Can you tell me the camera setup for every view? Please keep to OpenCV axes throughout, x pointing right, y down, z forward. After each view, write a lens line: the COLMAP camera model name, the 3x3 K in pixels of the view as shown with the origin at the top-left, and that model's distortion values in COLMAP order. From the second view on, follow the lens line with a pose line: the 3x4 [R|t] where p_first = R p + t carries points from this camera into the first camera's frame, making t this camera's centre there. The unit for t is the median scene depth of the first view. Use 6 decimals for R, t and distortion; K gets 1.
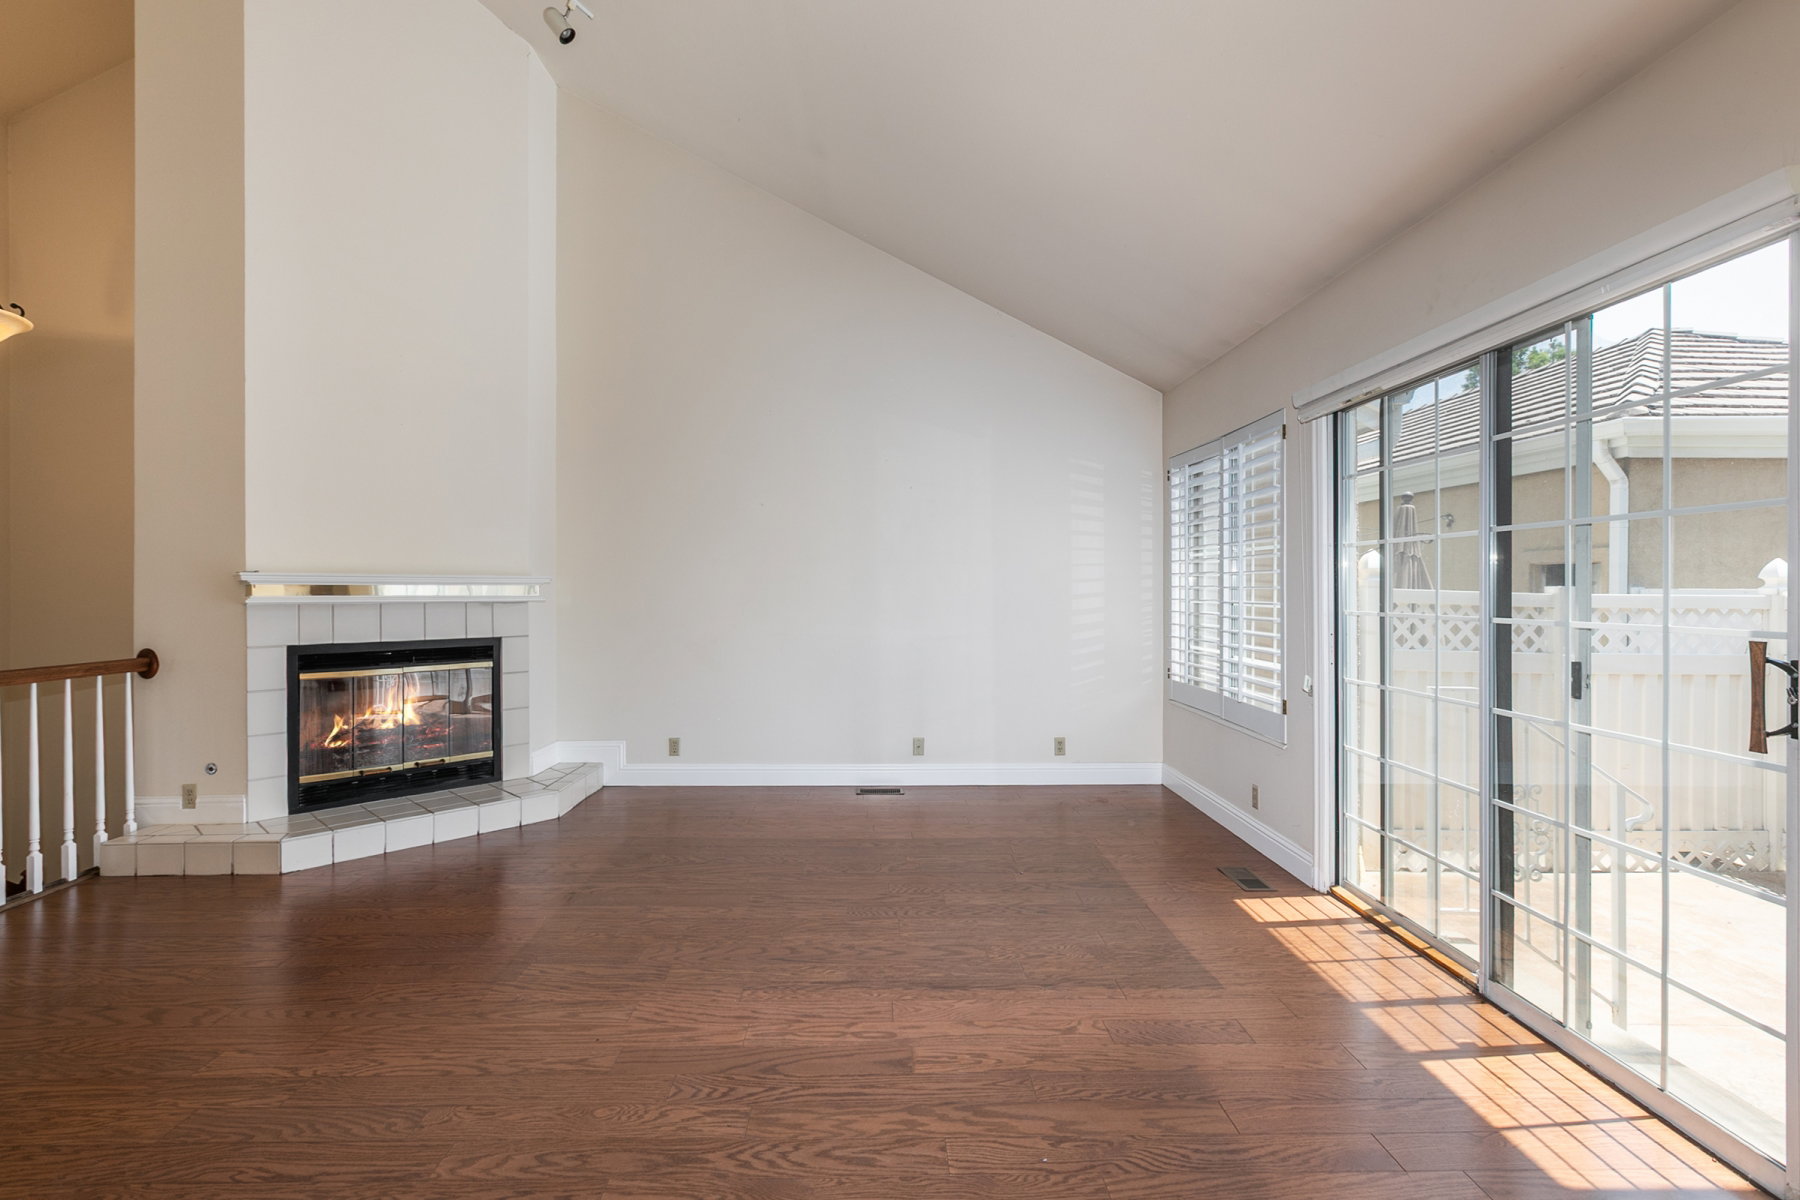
lens RADIAL K [[833.4, 0, 897.4], [0, 833.4, 582.0], [0, 0, 1]] dist [-0.002566, -0.000127]
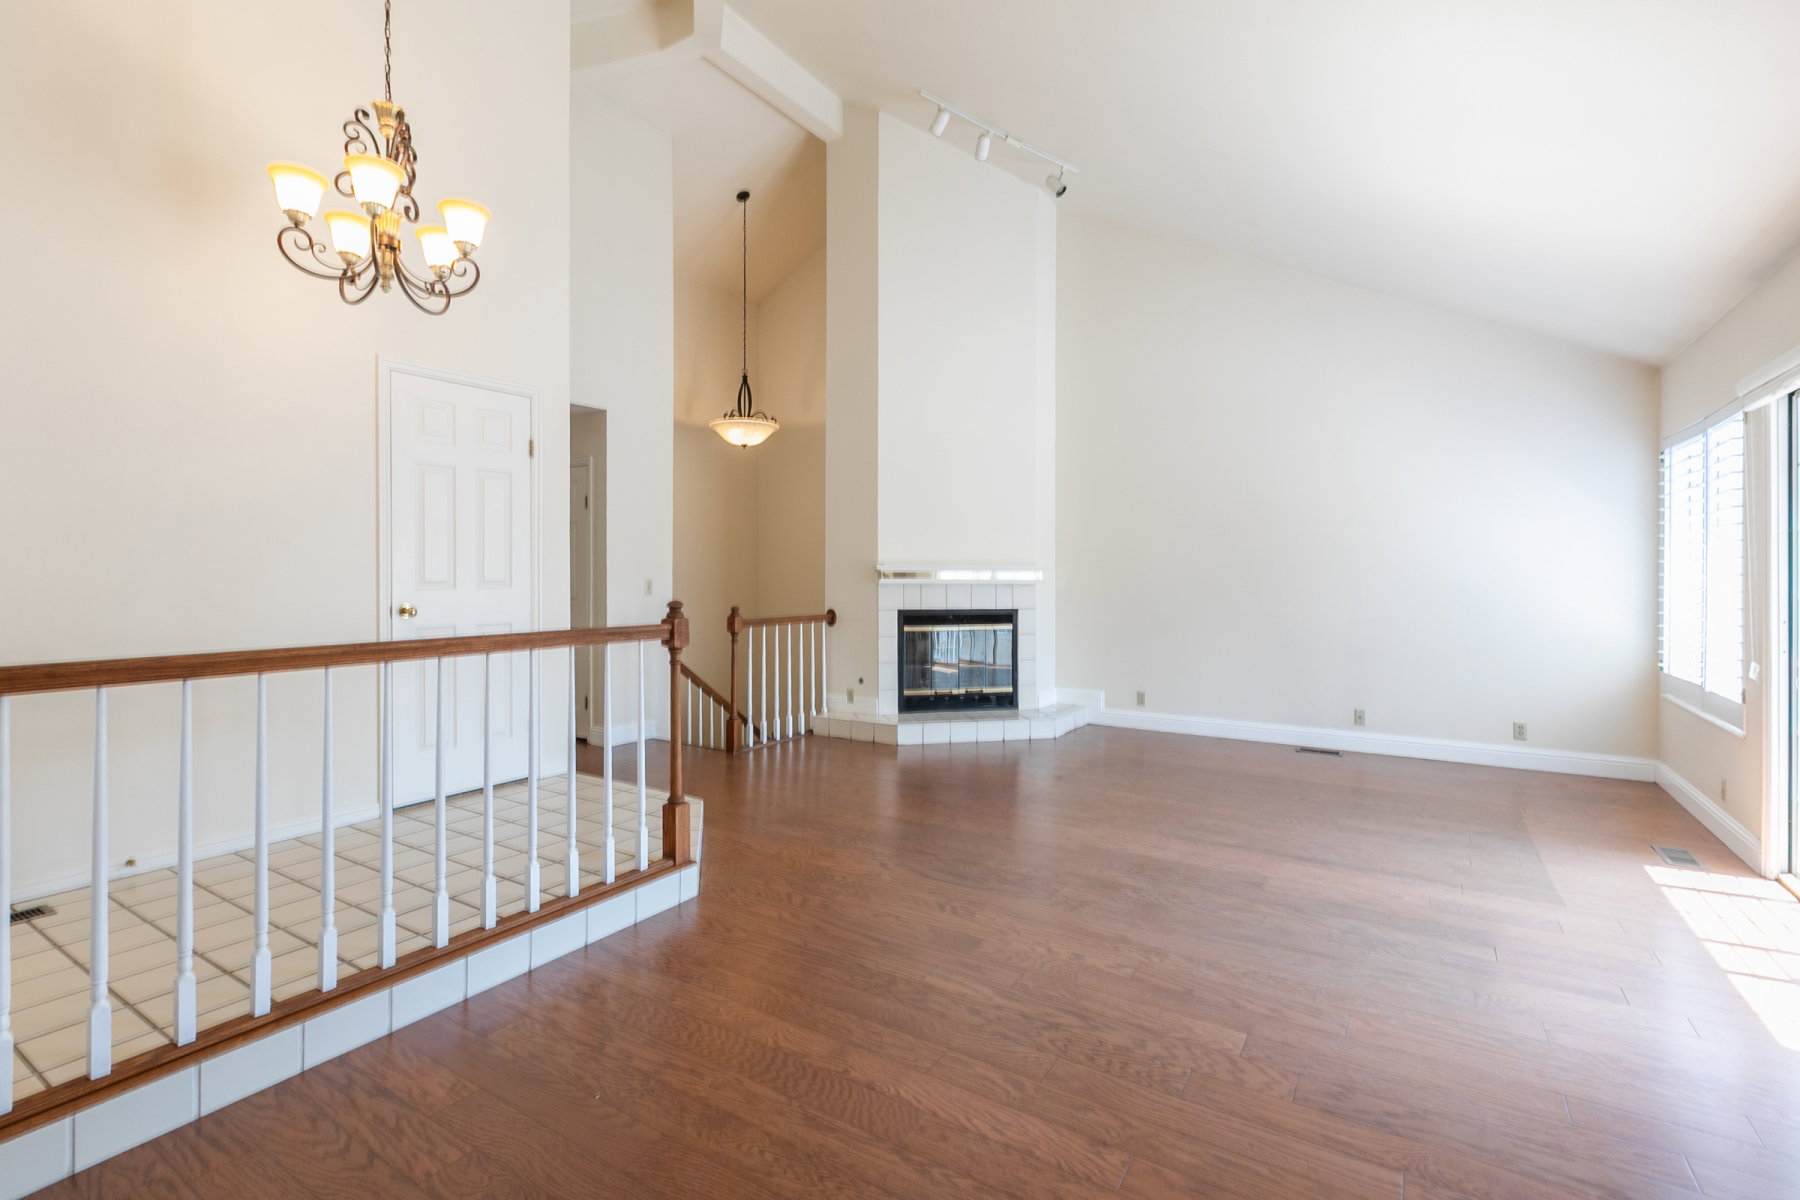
lens RADIAL K [[829.7, 0, 893.7], [0, 829.7, 585.9], [0, 0, 1]] dist [0.000143, 0.000067]
pose [[0.830147, 0.010256, -0.557450, 0.162838], [0.001721, 0.999779, 0.020958, -0.003157], [0.557542, -0.018358, 0.829946, -0.346176]]
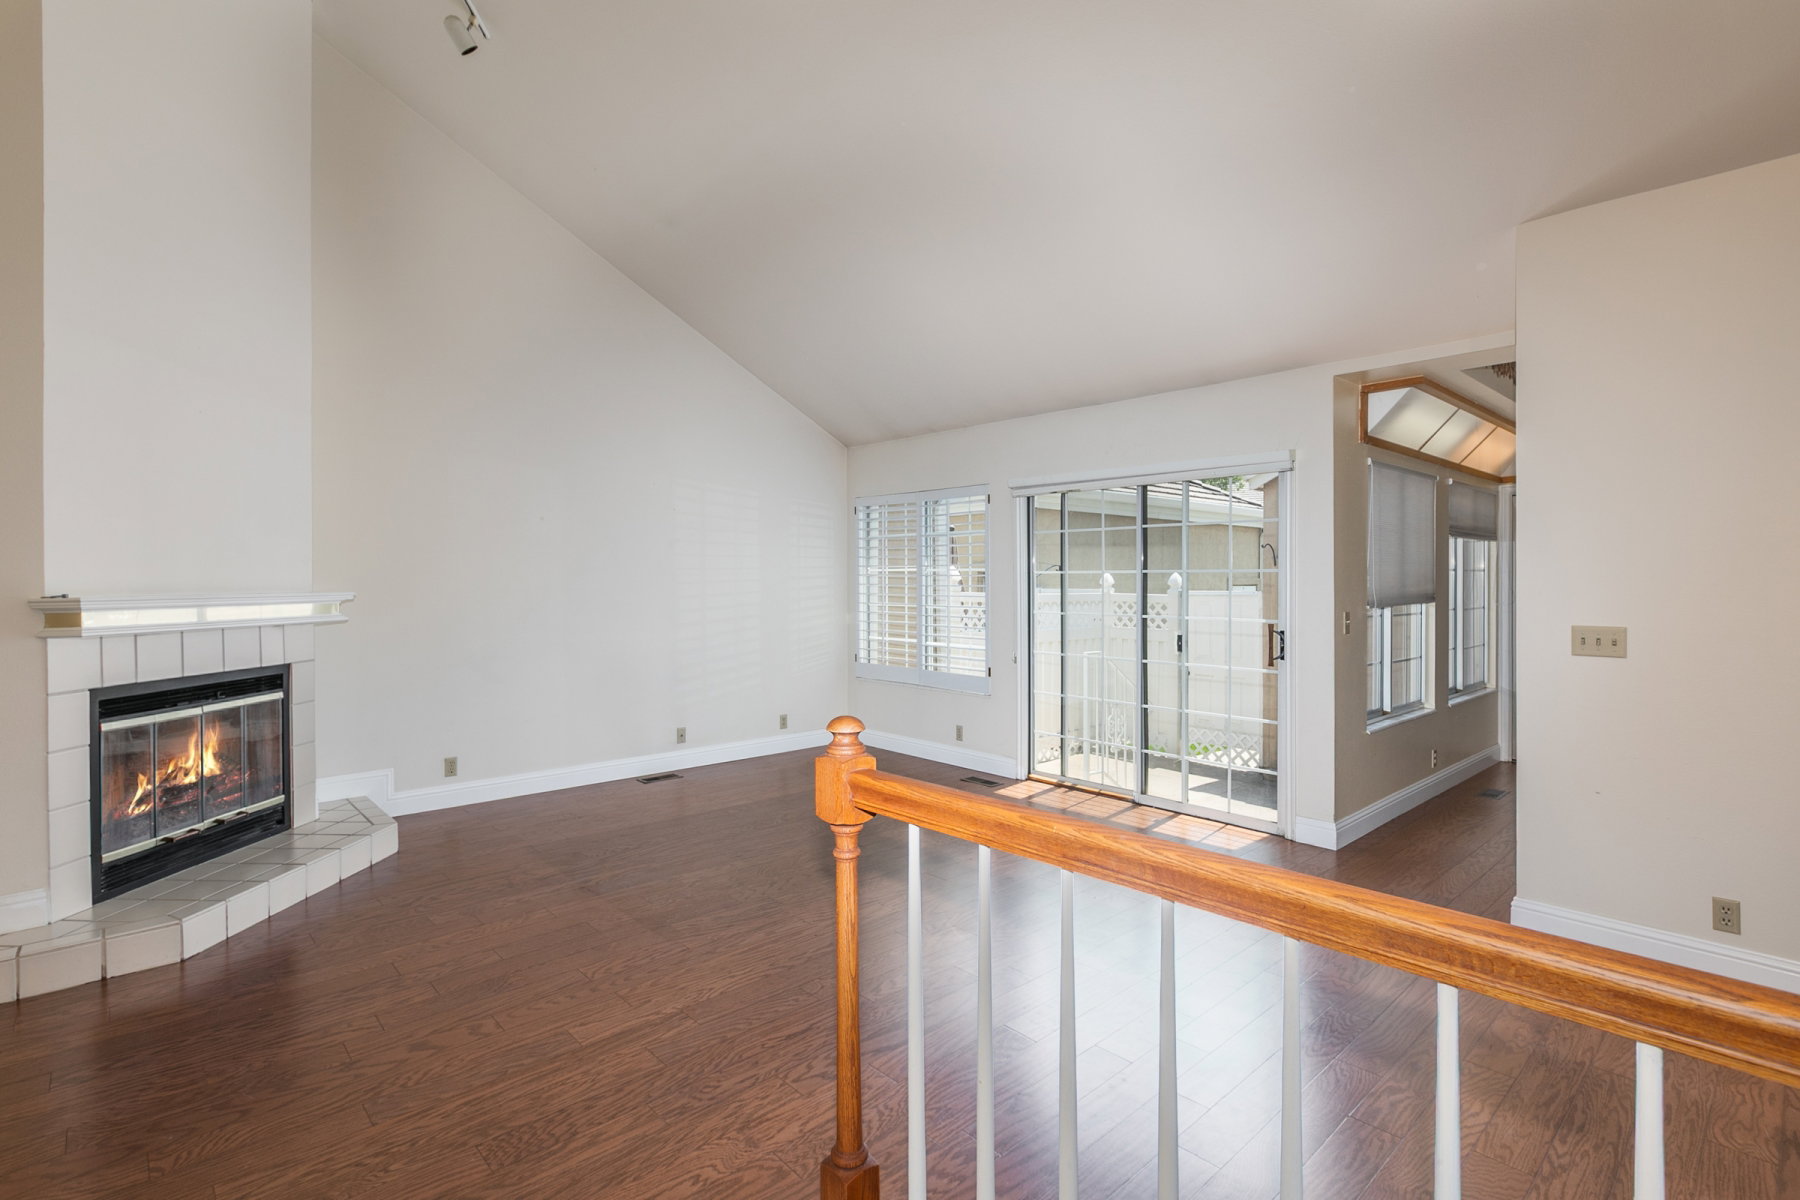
lens RADIAL K [[855.2, 0, 903.8], [0, 855.2, 605.4], [0, 0, 1]] dist [-0.013143, -0.000678]
pose [[0.743430, -0.021790, 0.668459, -0.687557], [-0.005207, 0.999250, 0.038364, -0.035006], [-0.668794, -0.032002, 0.742759, -0.085459]]
